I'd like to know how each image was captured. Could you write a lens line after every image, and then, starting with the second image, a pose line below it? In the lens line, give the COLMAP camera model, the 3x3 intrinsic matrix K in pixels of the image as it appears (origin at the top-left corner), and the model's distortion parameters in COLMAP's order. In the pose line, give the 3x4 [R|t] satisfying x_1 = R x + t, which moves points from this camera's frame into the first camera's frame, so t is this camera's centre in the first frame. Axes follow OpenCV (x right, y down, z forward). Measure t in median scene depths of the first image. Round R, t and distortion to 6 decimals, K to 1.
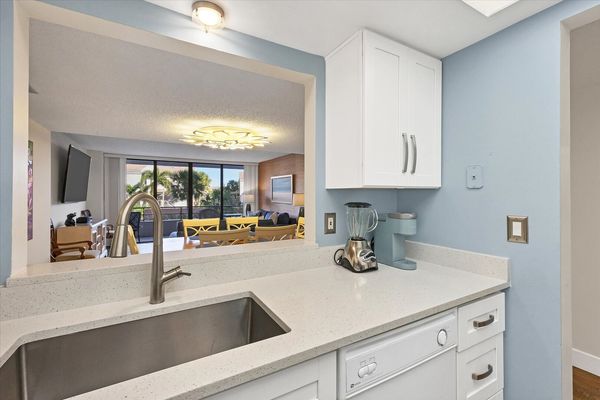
lens RADIAL K [[270.1, 0, 300.0], [0, 270.1, 200.0], [0, 0, 1]] dist [0.000470, 0.000037]
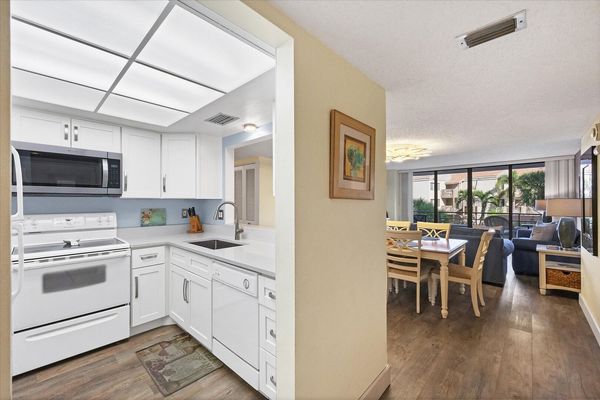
lens RADIAL K [[247.5, 0, 293.1], [0, 247.5, 201.4], [0, 0, 1]] dist [0.000254, -0.000033]
pose [[0.279441, 0.000491, -0.960163, 0.271397], [-0.013876, 0.999897, -0.003528, -0.002991], [0.960062, 0.014309, 0.279420, 0.105704]]
